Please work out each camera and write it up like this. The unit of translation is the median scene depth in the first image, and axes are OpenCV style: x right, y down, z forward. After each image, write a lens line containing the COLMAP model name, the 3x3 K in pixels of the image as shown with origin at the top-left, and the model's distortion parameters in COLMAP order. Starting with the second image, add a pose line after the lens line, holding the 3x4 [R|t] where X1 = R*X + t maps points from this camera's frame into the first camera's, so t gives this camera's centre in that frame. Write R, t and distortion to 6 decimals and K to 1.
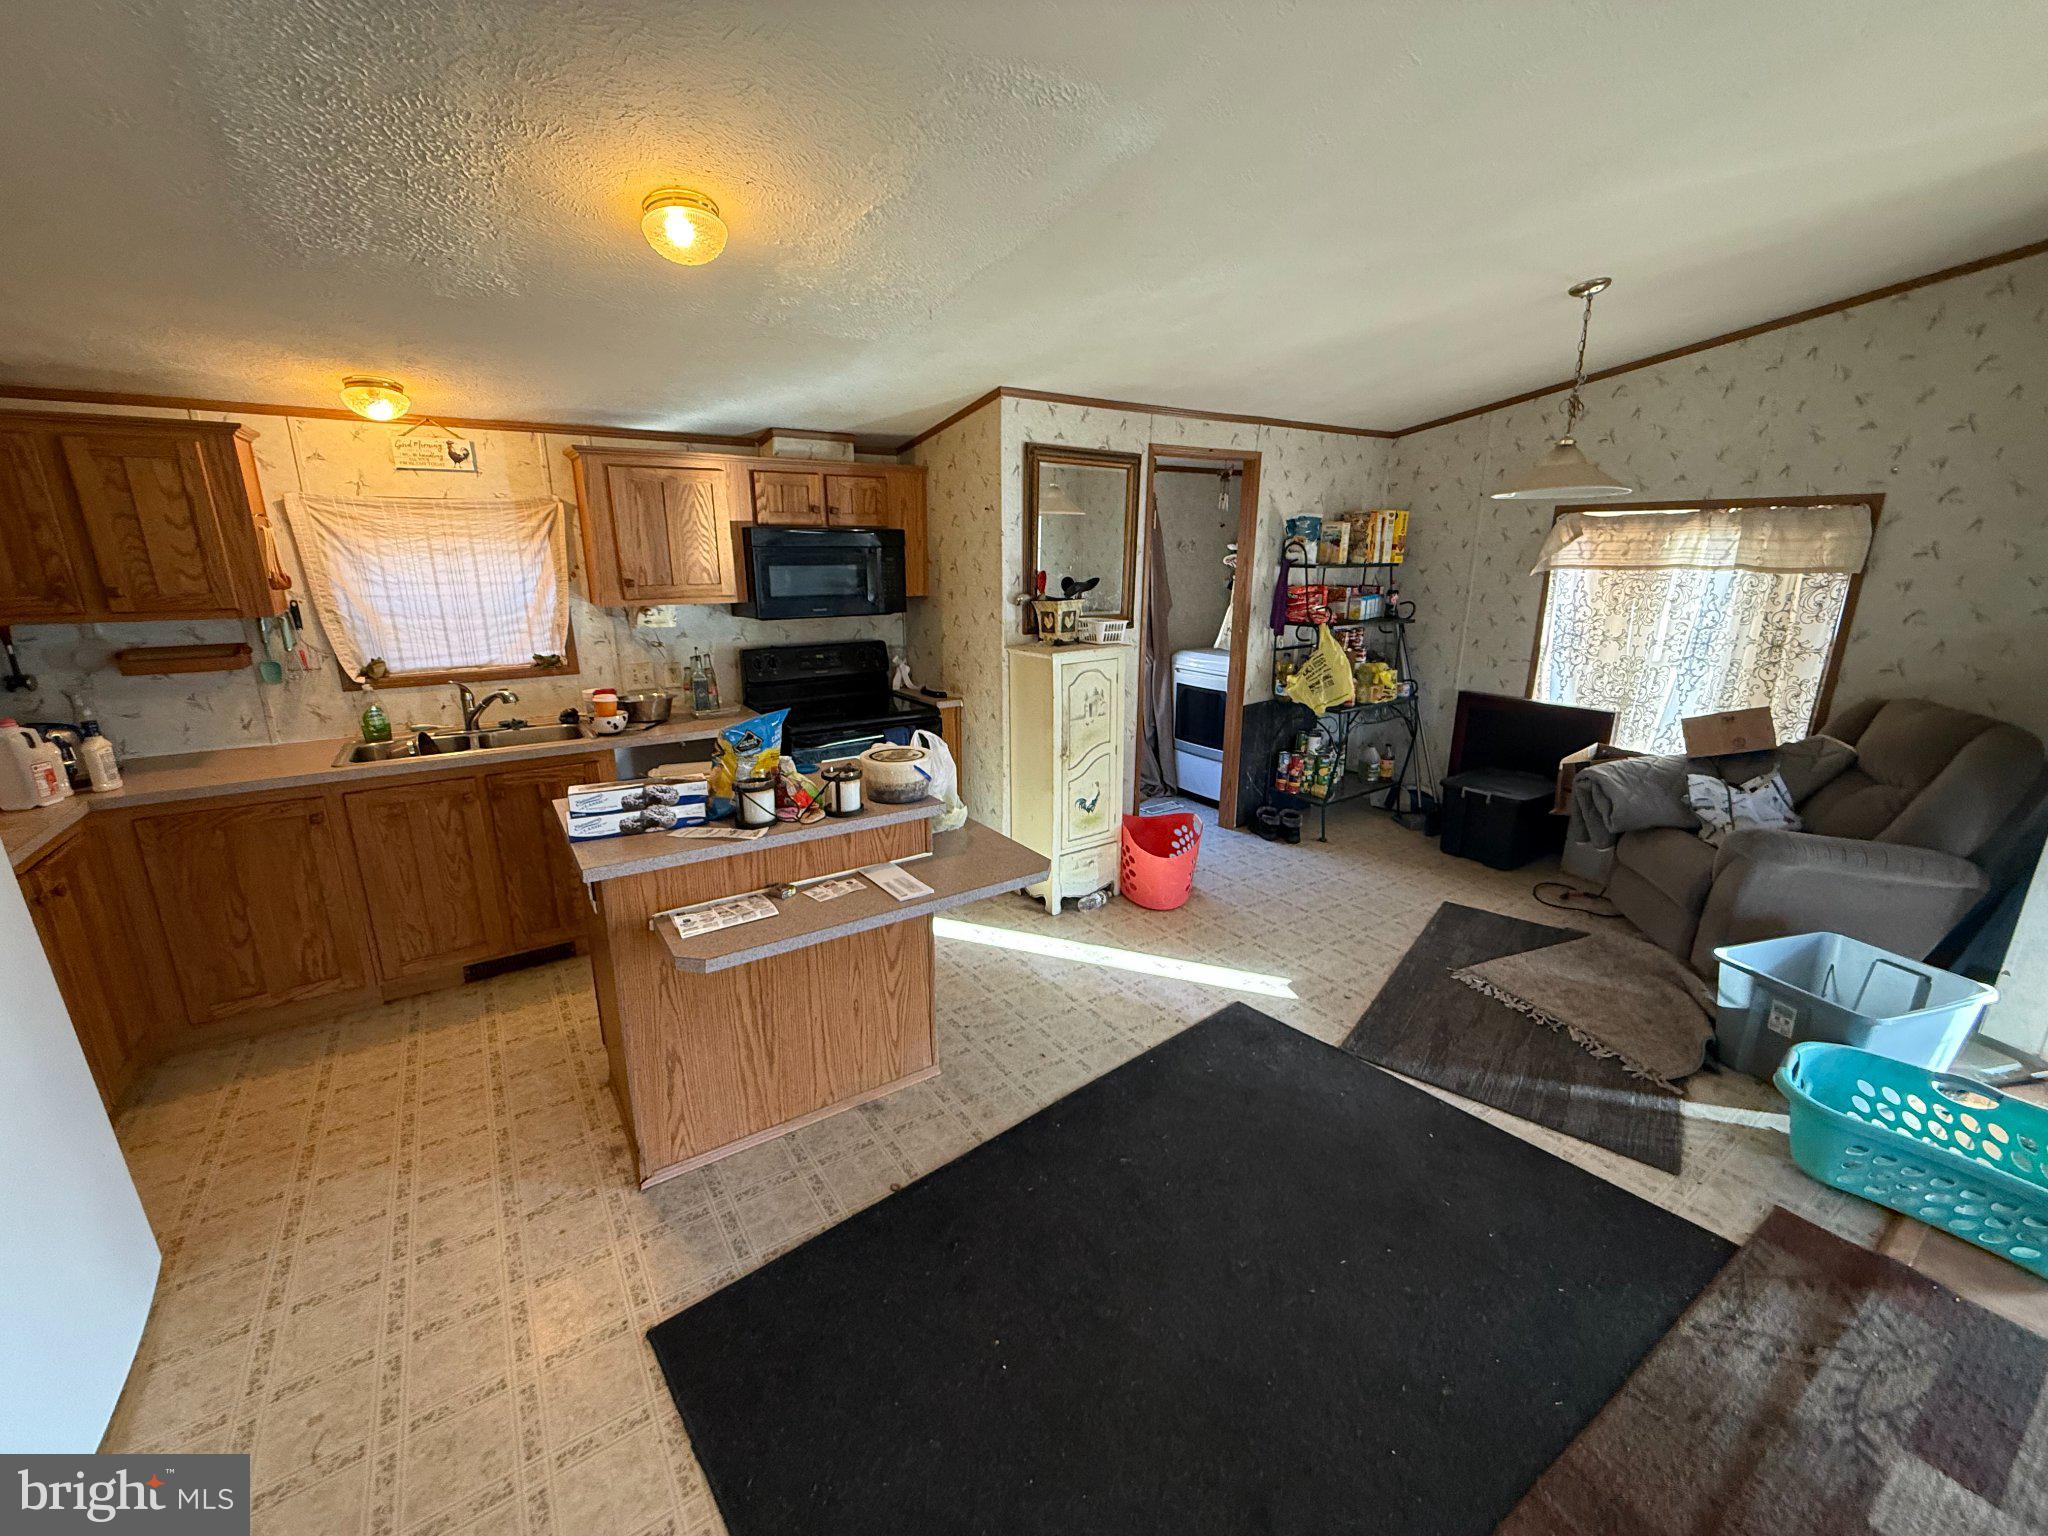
lens RADIAL K [[815.1, 0, 1017.5], [0, 815.1, 769.9], [0, 0, 1]] dist [-0.003712, 0.000606]
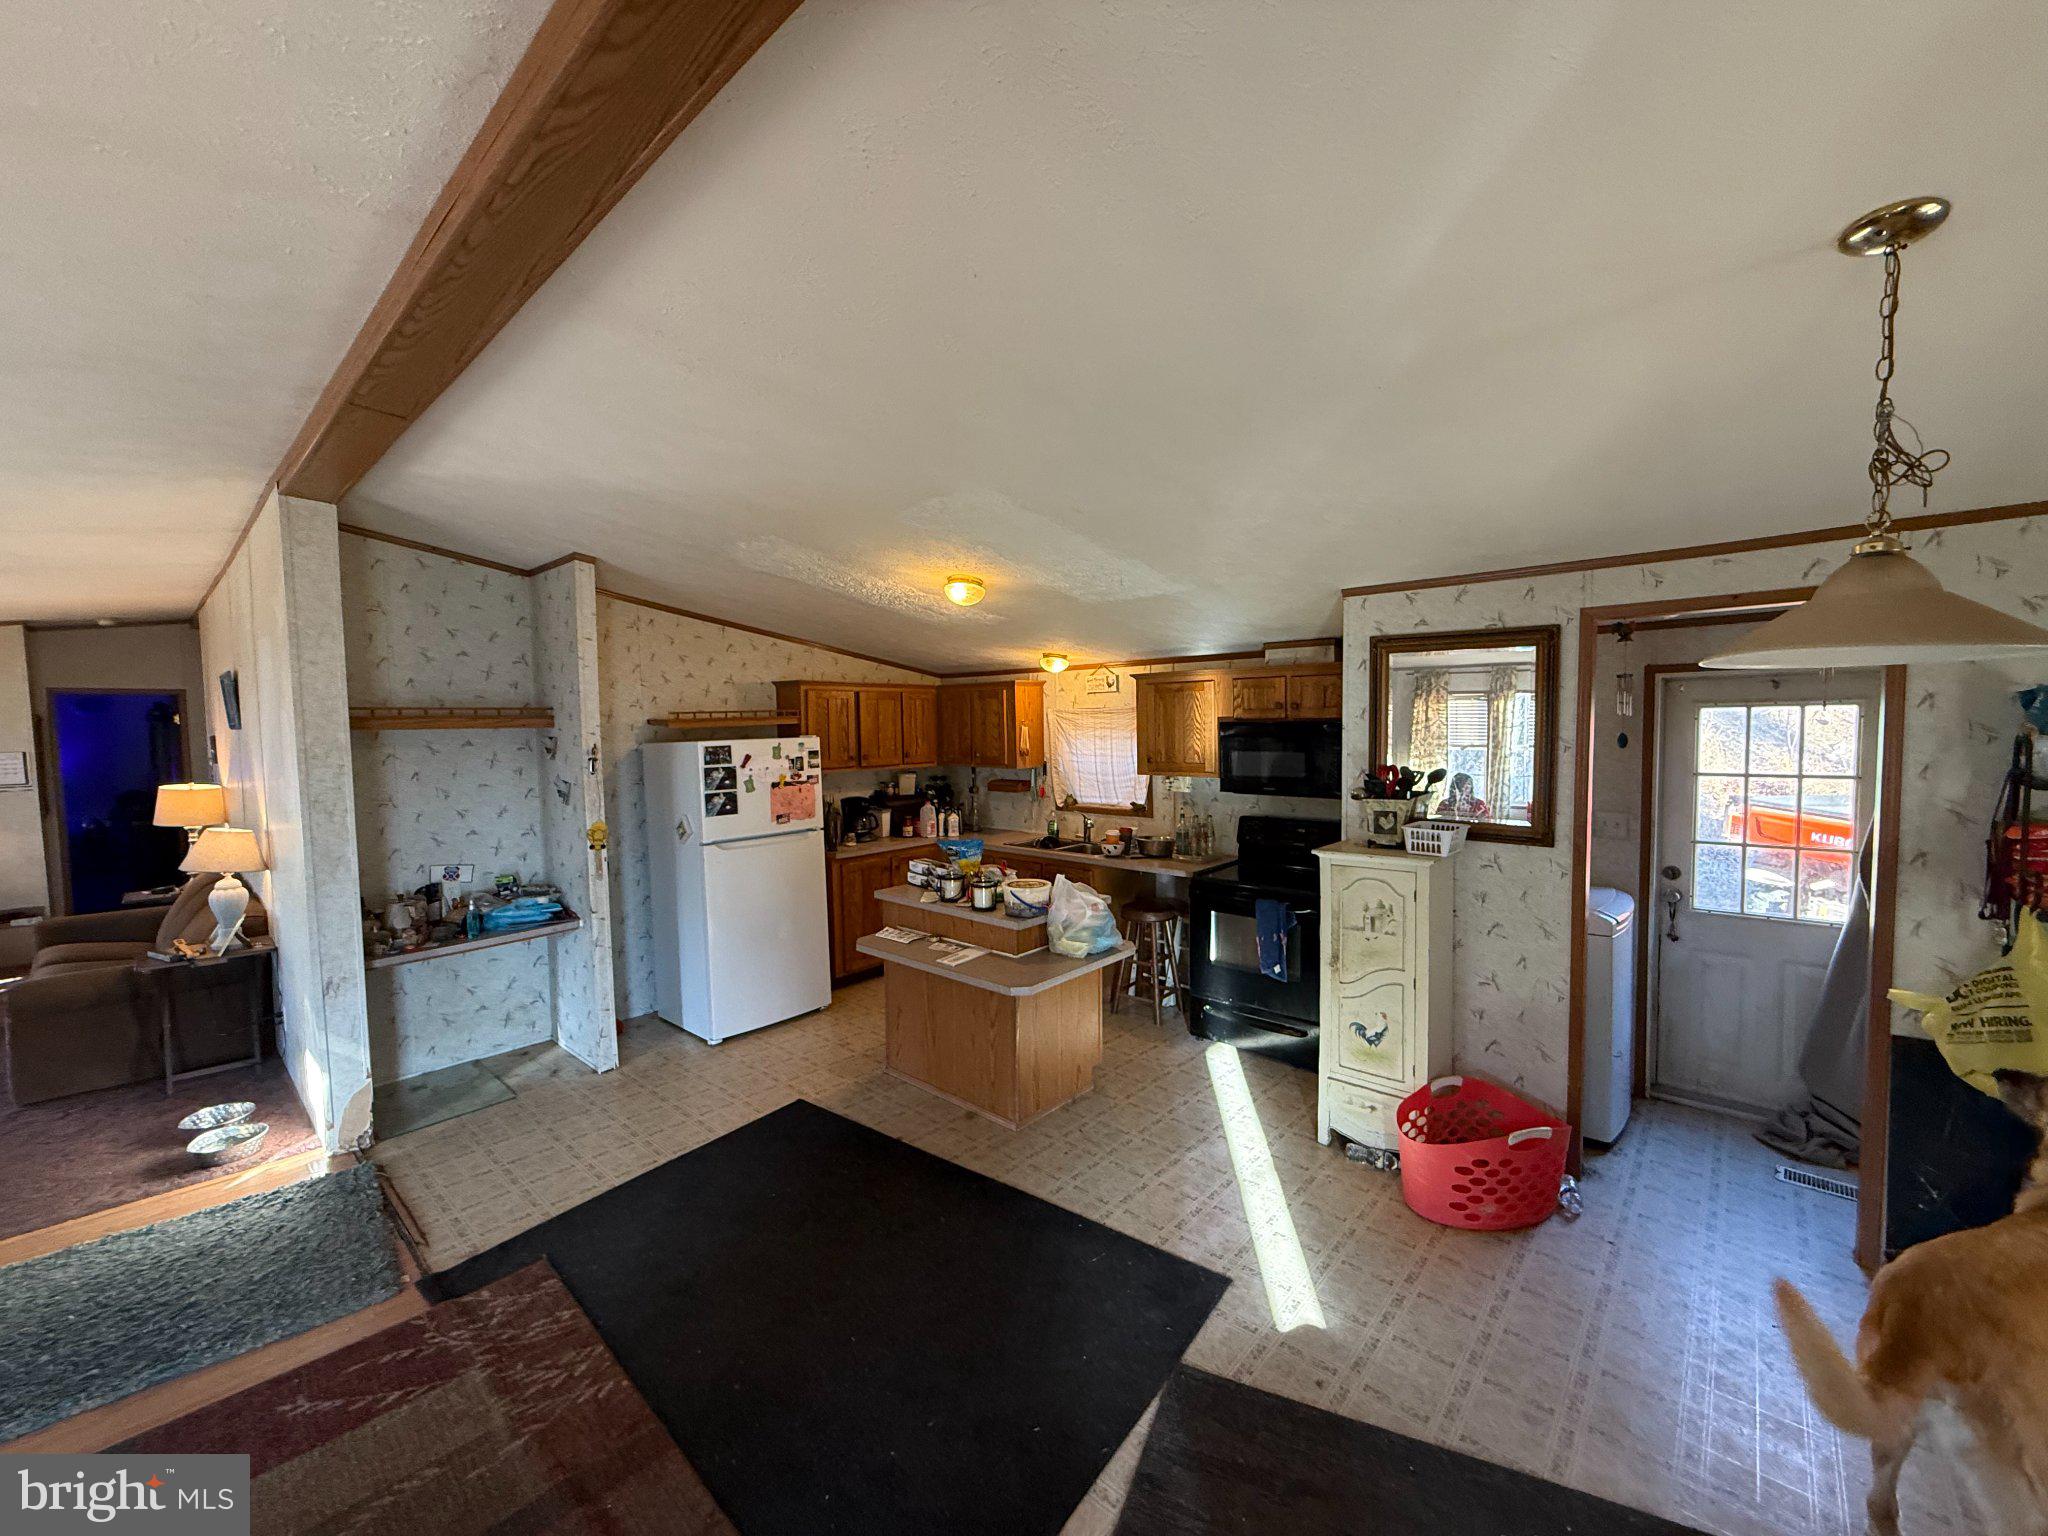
lens RADIAL K [[815.1, 0, 1016.4], [0, 815.1, 768.7], [0, 0, 1]] dist [-0.003712, 0.000606]
pose [[0.236316, 0.052783, -0.970242, 0.685826], [-0.241026, 0.970501, -0.005908, -0.112841], [0.941308, 0.235249, 0.242066, 0.322052]]
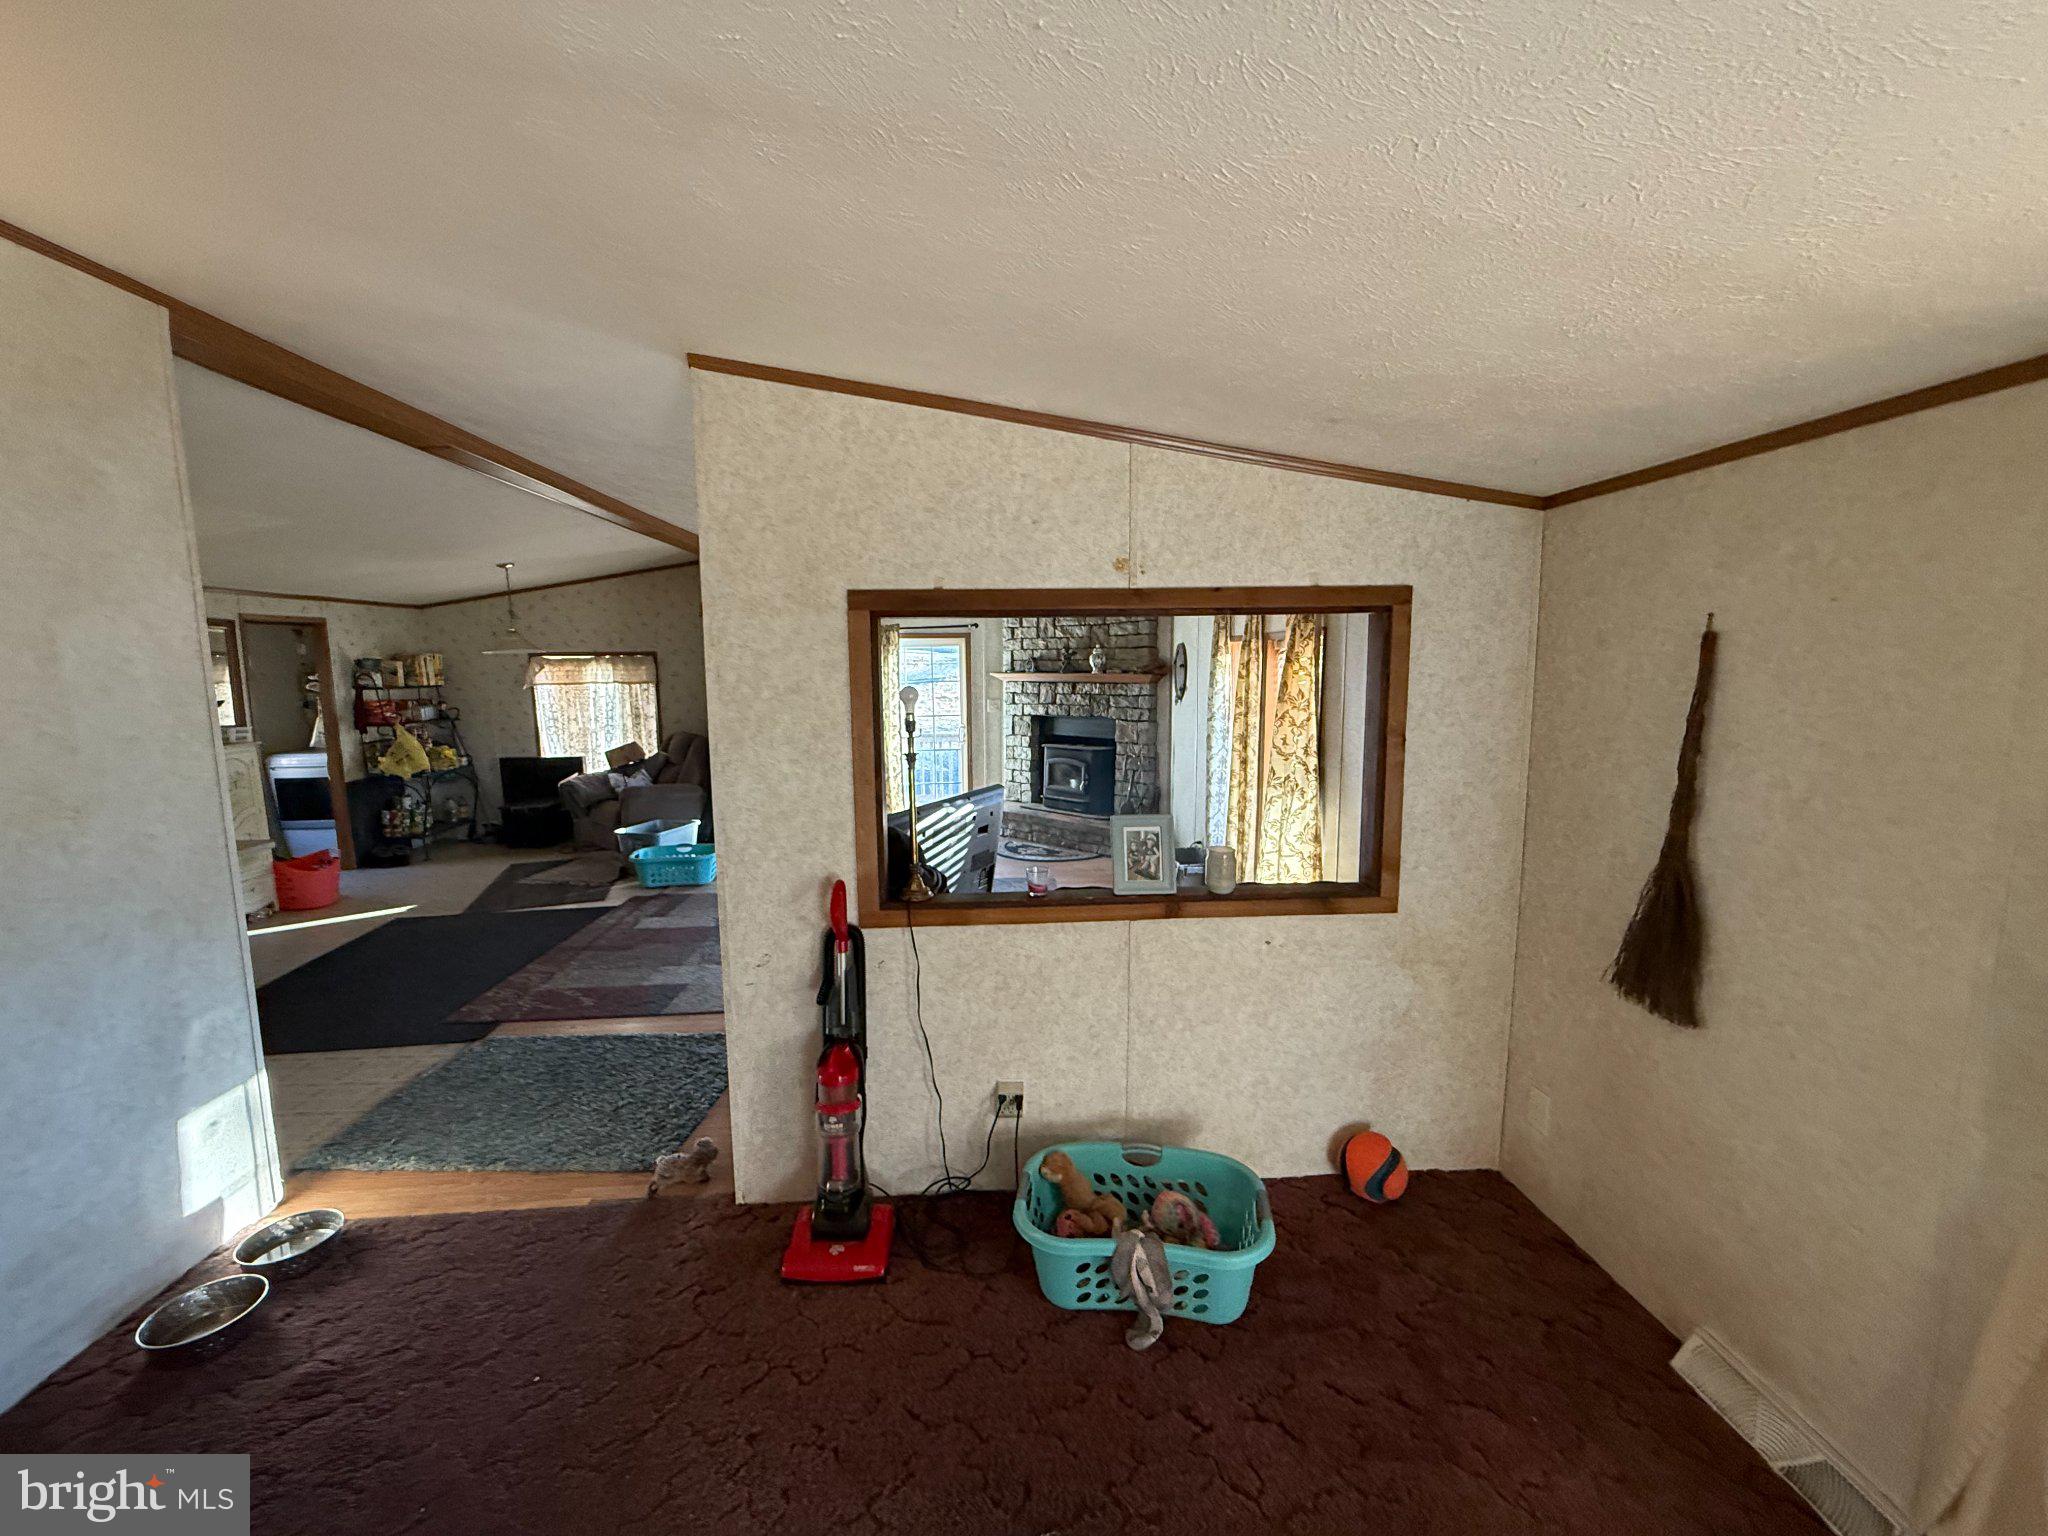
lens RADIAL K [[815.1, 0, 1020.7], [0, 815.1, 768.1], [0, 0, 1]] dist [-0.003712, 0.000606]
pose [[0.511351, -0.114838, 0.851665, -0.367704], [0.236061, 0.971679, -0.010714, 0.211616], [-0.826314, 0.206524, 0.523977, -0.827451]]
